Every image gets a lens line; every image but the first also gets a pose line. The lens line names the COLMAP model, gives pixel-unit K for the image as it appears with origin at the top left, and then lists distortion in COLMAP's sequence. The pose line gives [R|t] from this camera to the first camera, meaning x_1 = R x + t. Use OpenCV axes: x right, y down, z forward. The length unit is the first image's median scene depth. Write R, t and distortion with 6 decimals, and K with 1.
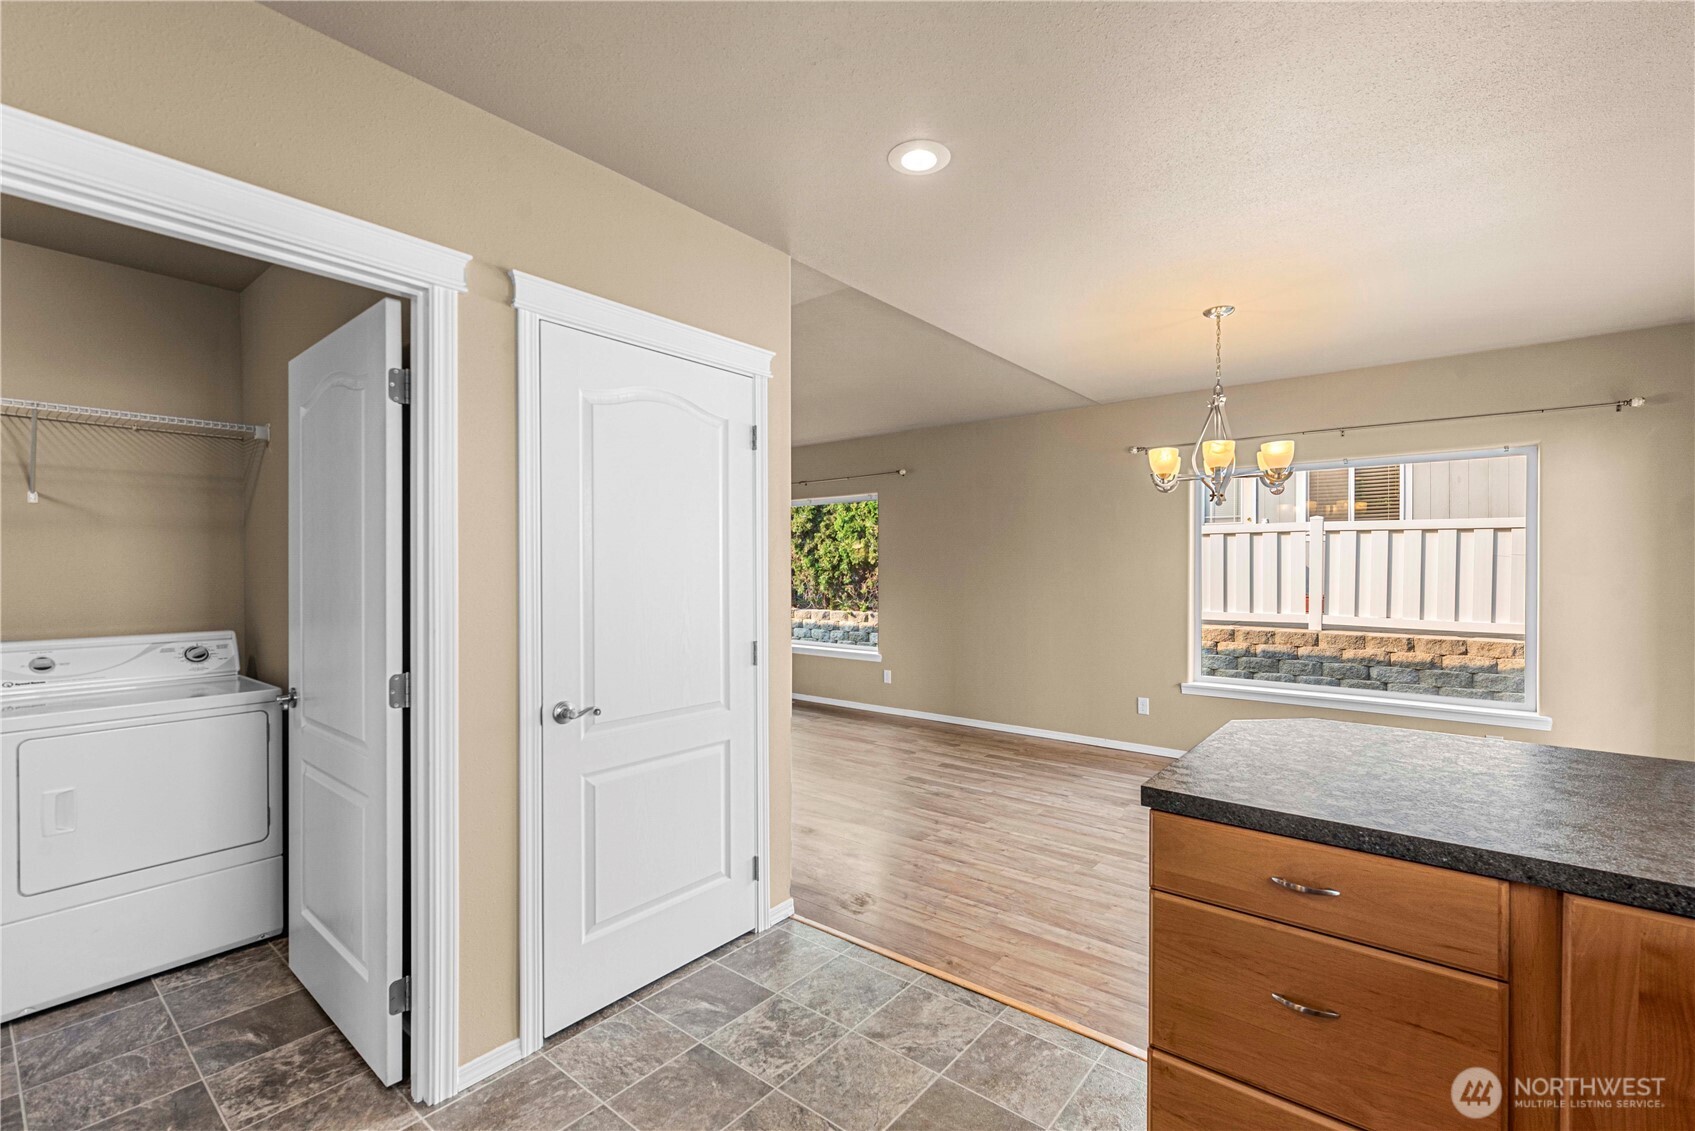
lens RADIAL K [[734.9, 0, 865.5], [0, 734.9, 568.3], [0, 0, 1]] dist [0.001932, -0.000842]
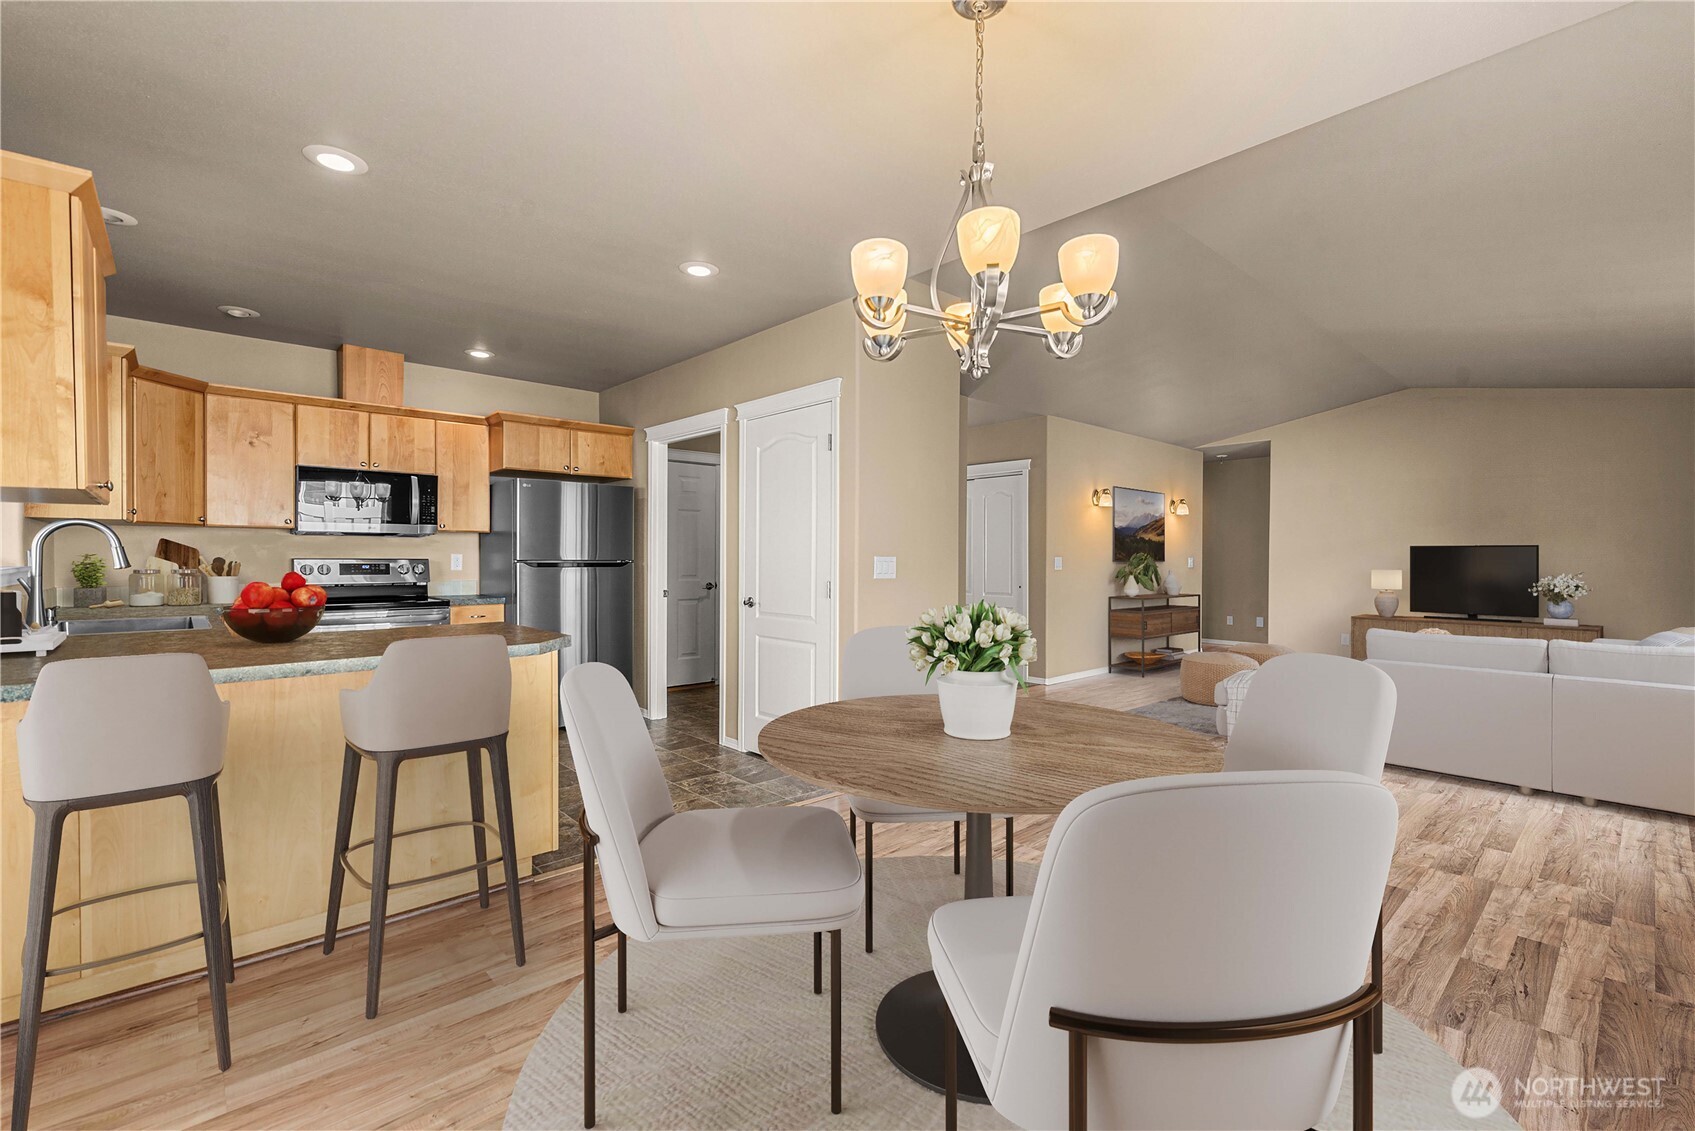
lens RADIAL K [[734.9, 0, 864.5], [0, 734.9, 564.6], [0, 0, 1]] dist [0.001932, -0.000842]
pose [[-0.144618, 0.014767, -0.989377, 1.157103], [-0.005064, 0.999864, 0.015663, 0.036004], [0.989475, 0.007275, -0.144523, 1.149557]]
